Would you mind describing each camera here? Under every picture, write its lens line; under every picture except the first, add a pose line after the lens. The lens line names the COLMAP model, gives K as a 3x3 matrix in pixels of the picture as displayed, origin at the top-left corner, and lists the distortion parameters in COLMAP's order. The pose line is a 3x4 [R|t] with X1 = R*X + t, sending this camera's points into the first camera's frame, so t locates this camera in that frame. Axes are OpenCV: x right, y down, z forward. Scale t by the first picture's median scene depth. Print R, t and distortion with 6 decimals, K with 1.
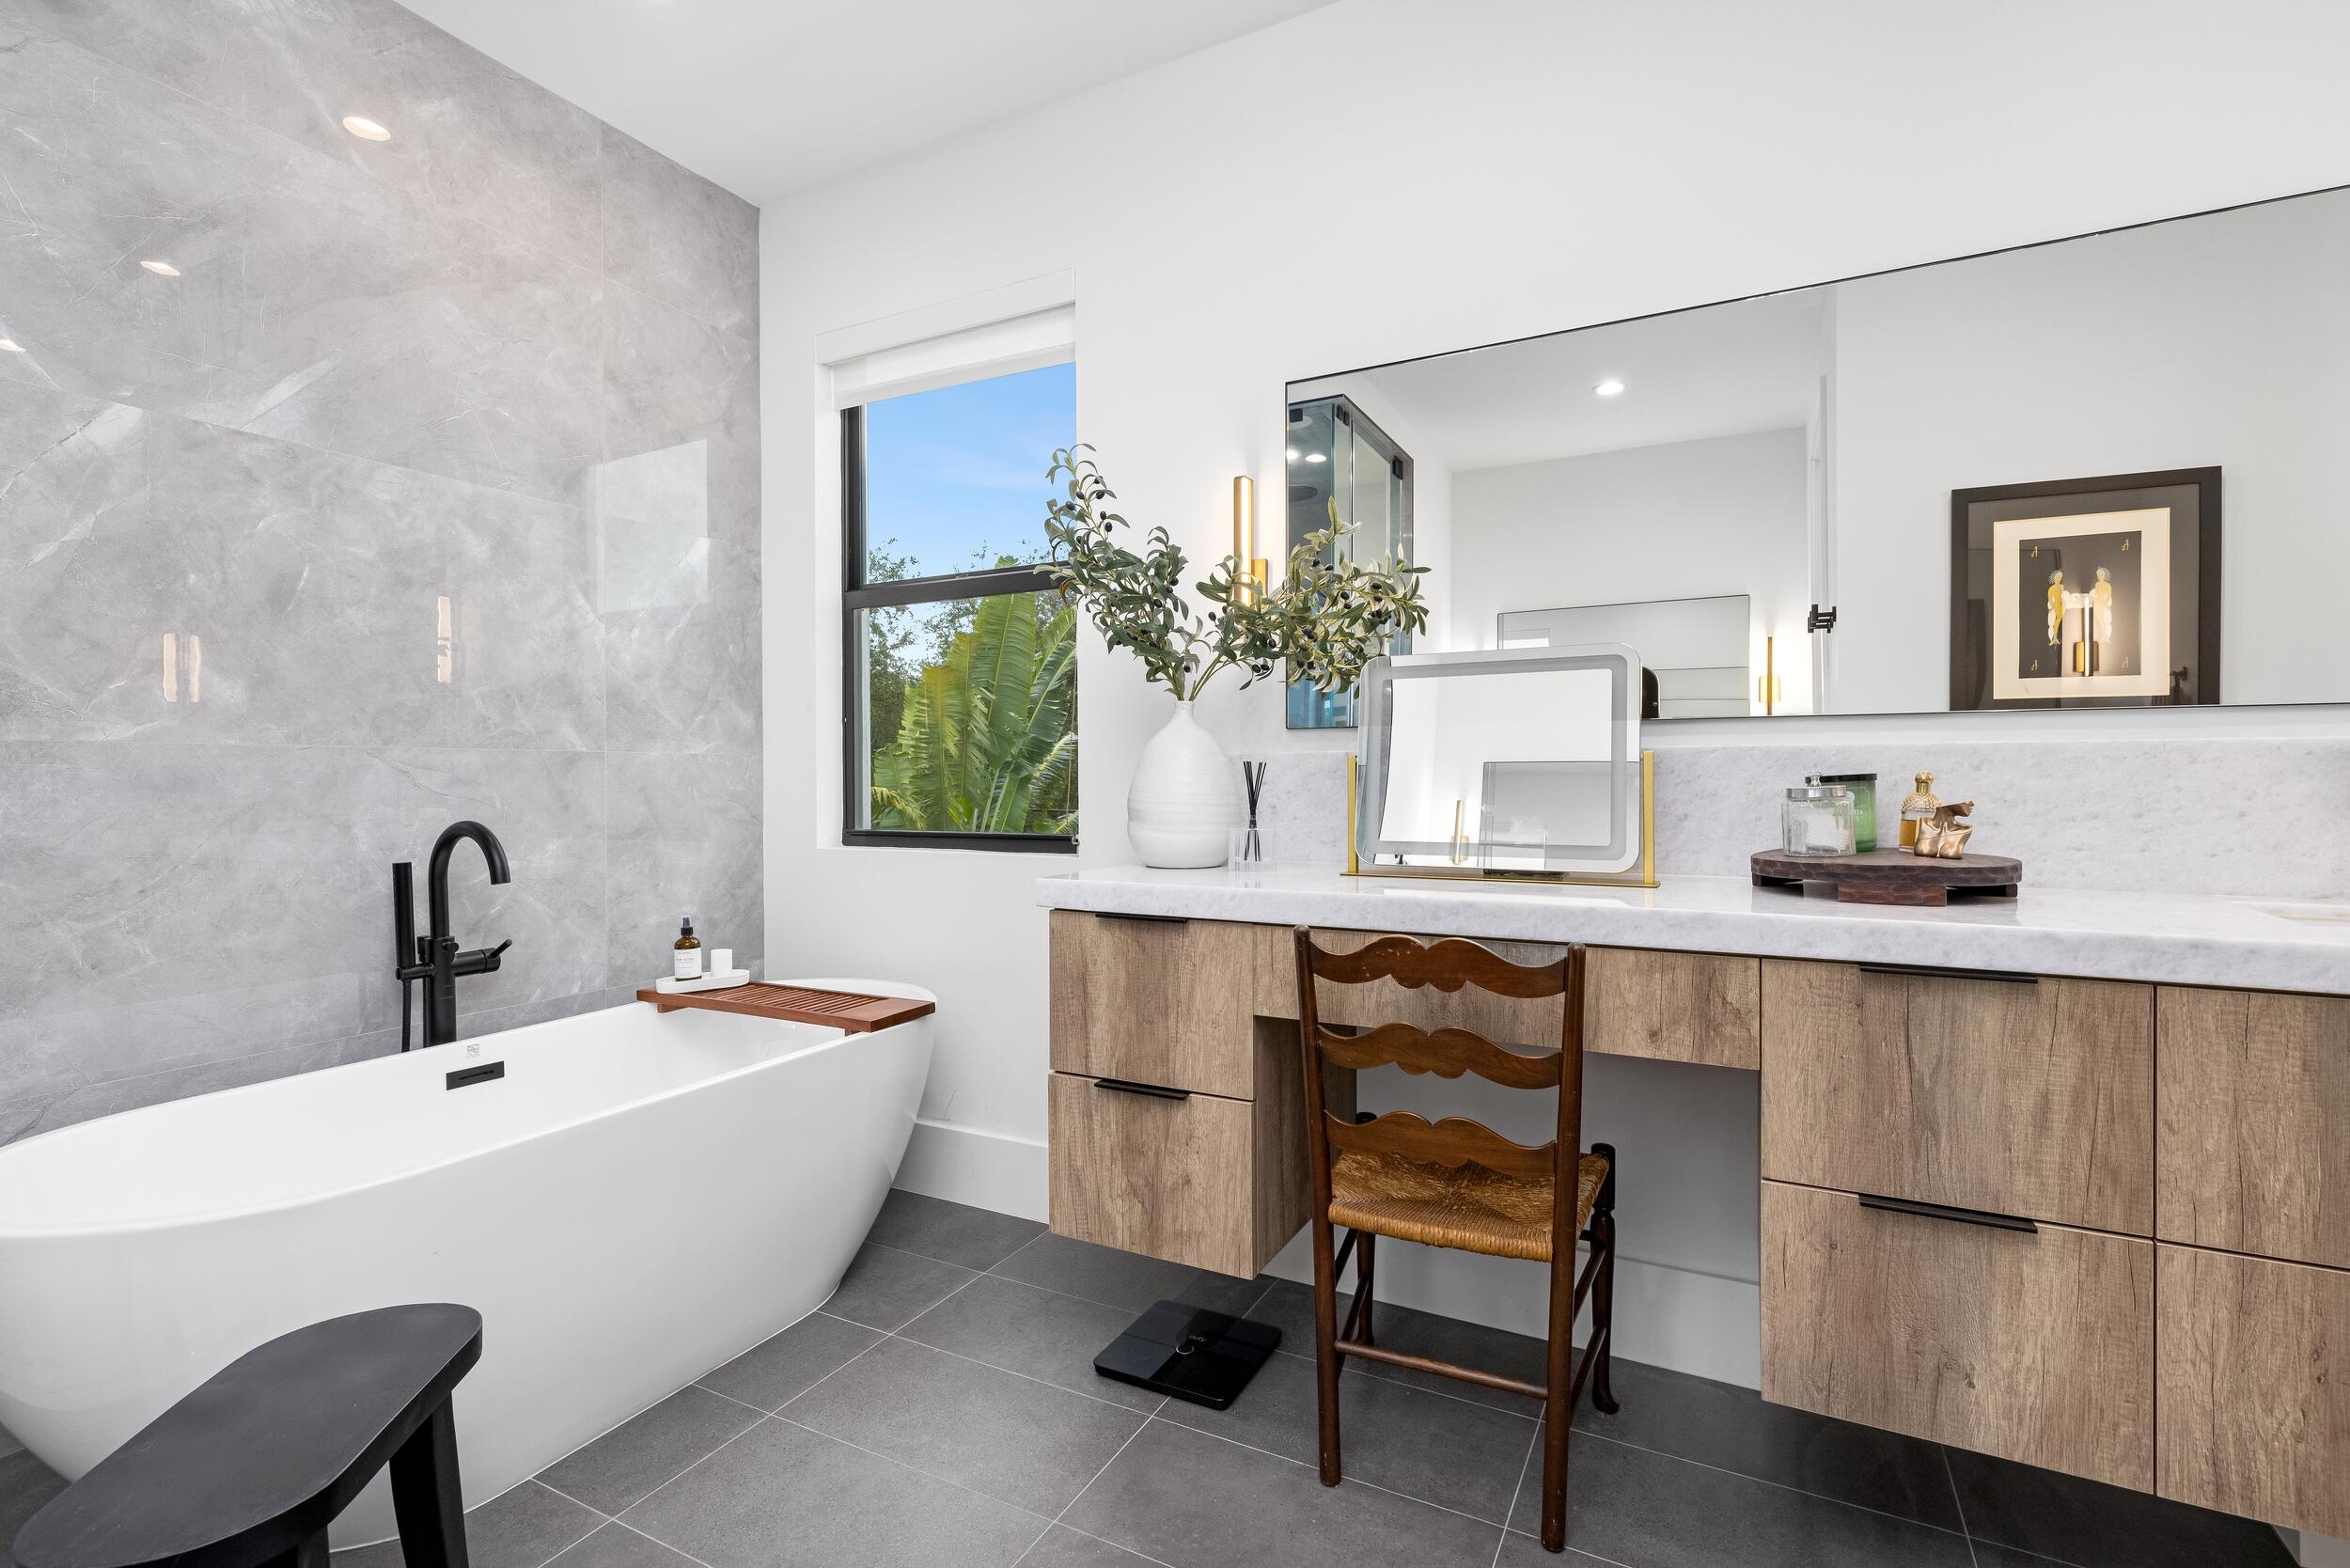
lens RADIAL K [[1067.1, 0, 1171.8], [0, 1067.1, 766.7], [0, 0, 1]] dist [0.001584, 0.000383]
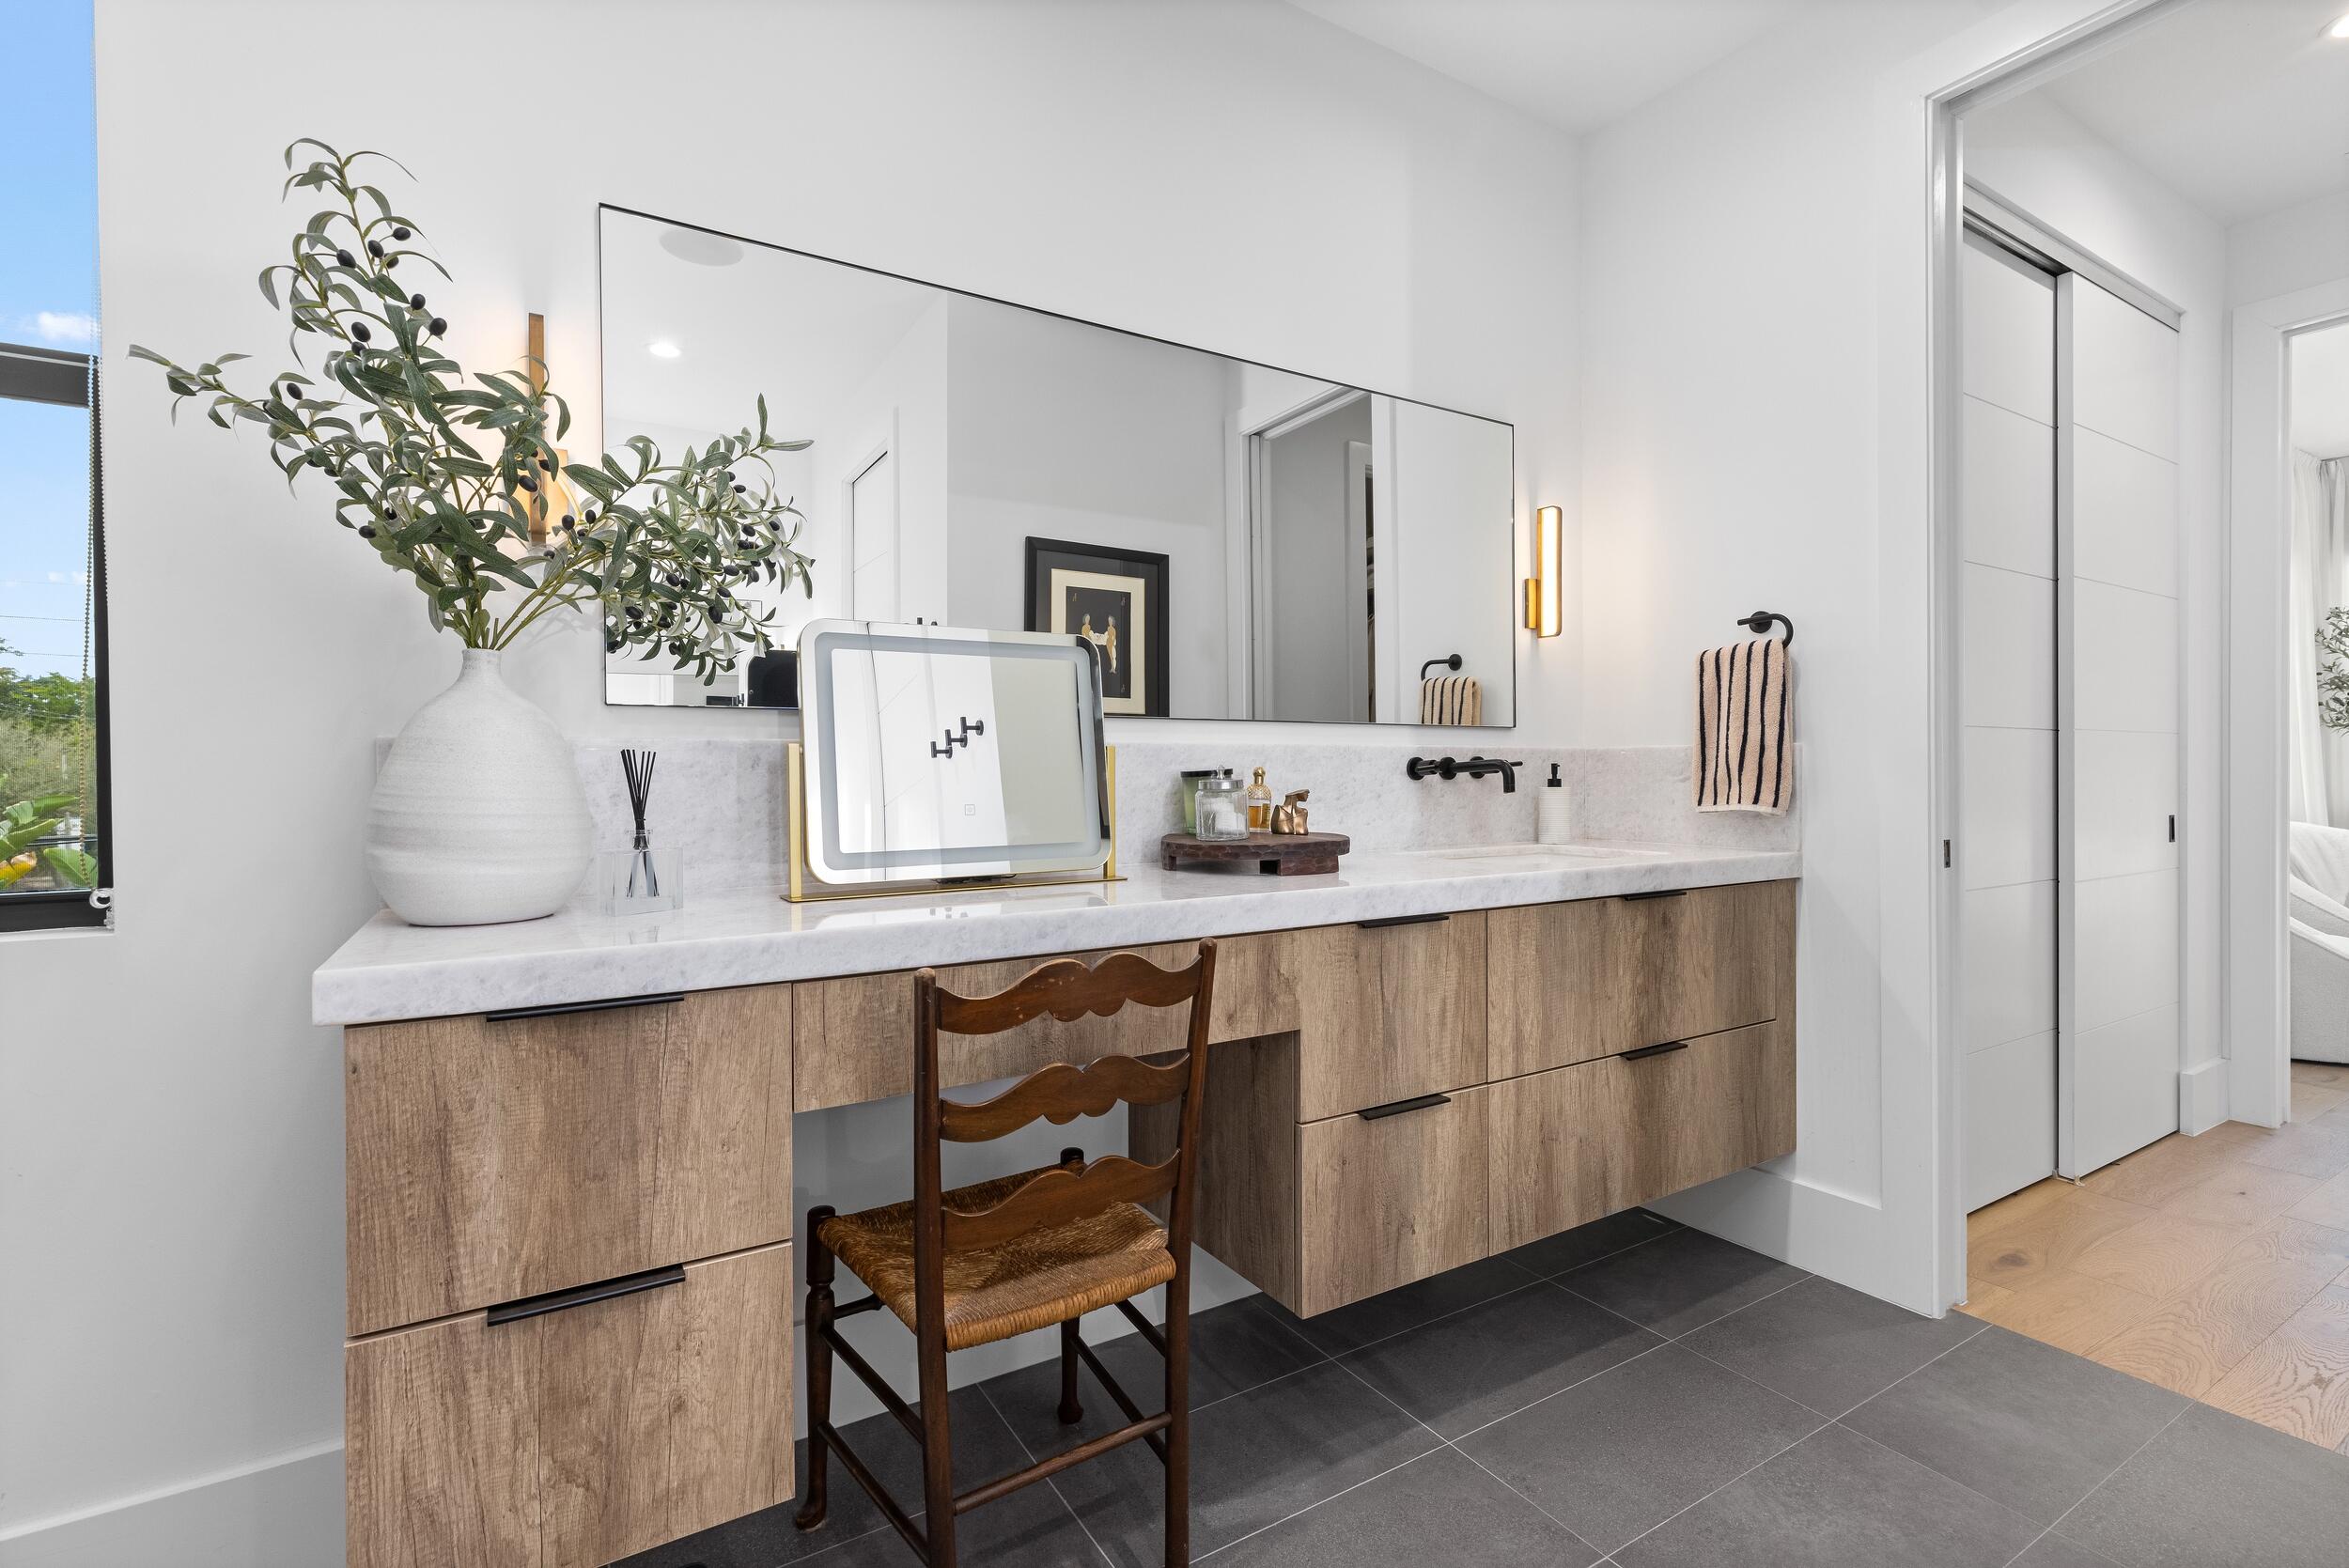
lens RADIAL K [[1066.5, 0, 1171.3], [0, 1066.5, 766.7], [0, 0, 1]] dist [0.001584, 0.000383]
pose [[0.508402, 0.004090, 0.861110, -0.394396], [-0.003751, 0.999990, -0.002535, 0.007652], [-0.861112, -0.001941, 0.508412, 0.433694]]
